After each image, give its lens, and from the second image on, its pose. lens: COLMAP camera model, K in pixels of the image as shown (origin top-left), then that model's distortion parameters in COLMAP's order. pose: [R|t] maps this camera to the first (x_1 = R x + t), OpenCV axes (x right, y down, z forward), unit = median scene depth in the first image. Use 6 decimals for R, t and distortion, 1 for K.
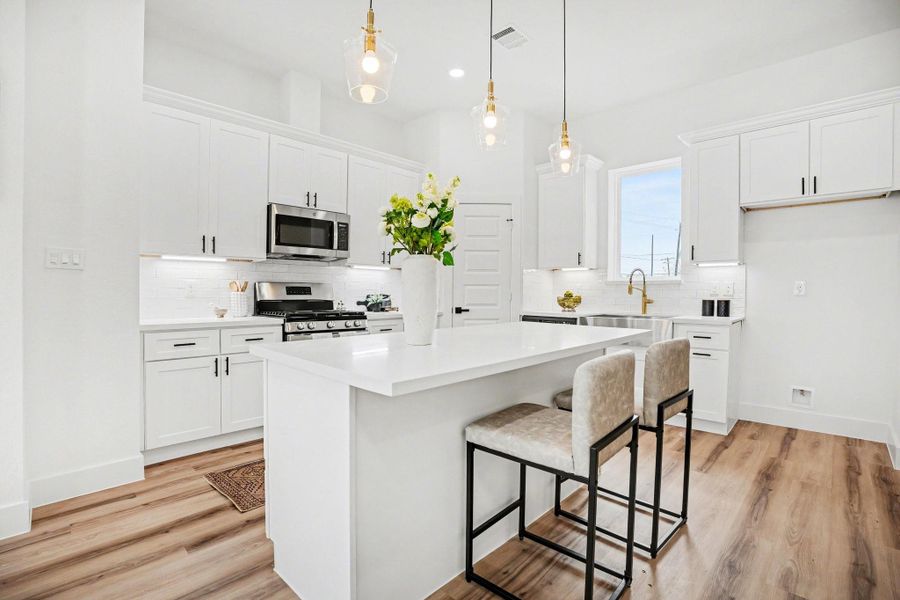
lens RADIAL K [[426.2, 0, 452.9], [0, 426.2, 316.7], [0, 0, 1]] dist [-0.041172, 0.000229]
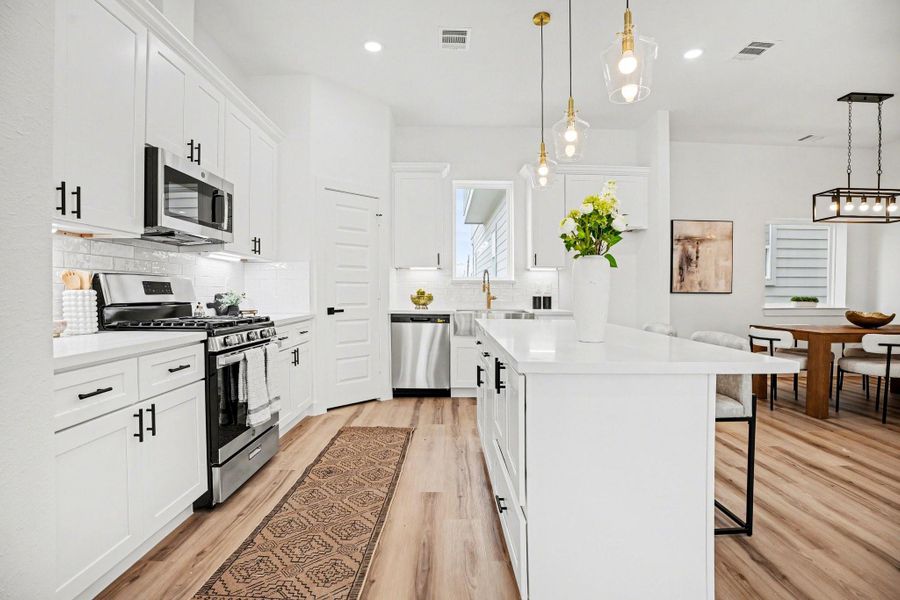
lens RADIAL K [[424.4, 0, 450.0], [0, 424.4, 300.0], [0, 0, 1]] dist [-0.057922, 0.000592]
pose [[0.723290, -0.014370, 0.690395, -0.488391], [0.037516, 0.999125, -0.018507, -0.015236], [-0.689525, 0.039287, 0.723196, 0.246519]]
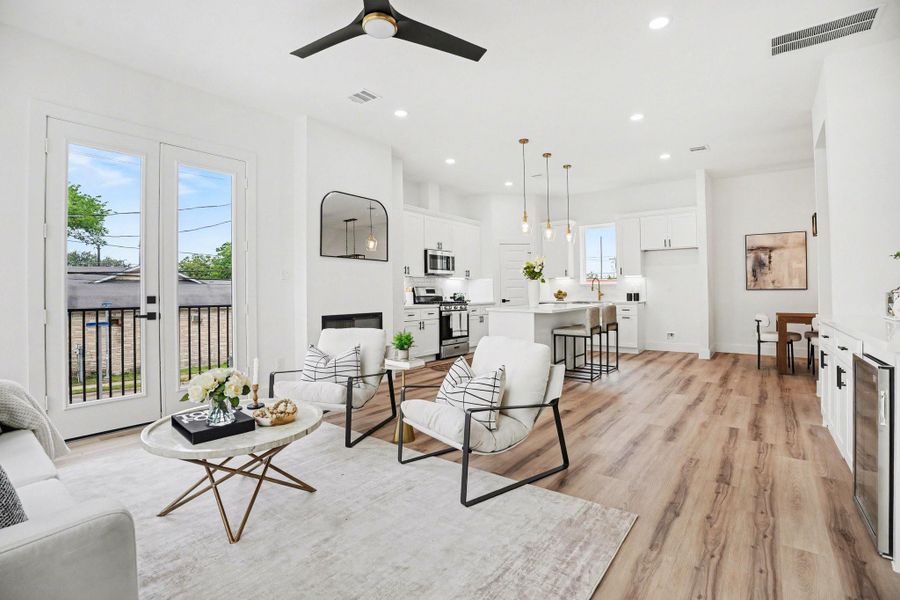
lens RADIAL K [[424.4, 0, 450.0], [0, 424.4, 300.0], [0, 0, 1]] dist [-0.057922, 0.000592]
pose [[0.995424, -0.014663, 0.094424, -0.473250], [0.018088, 0.999205, -0.035527, 0.051530], [-0.093828, 0.037072, 0.994898, -0.986248]]
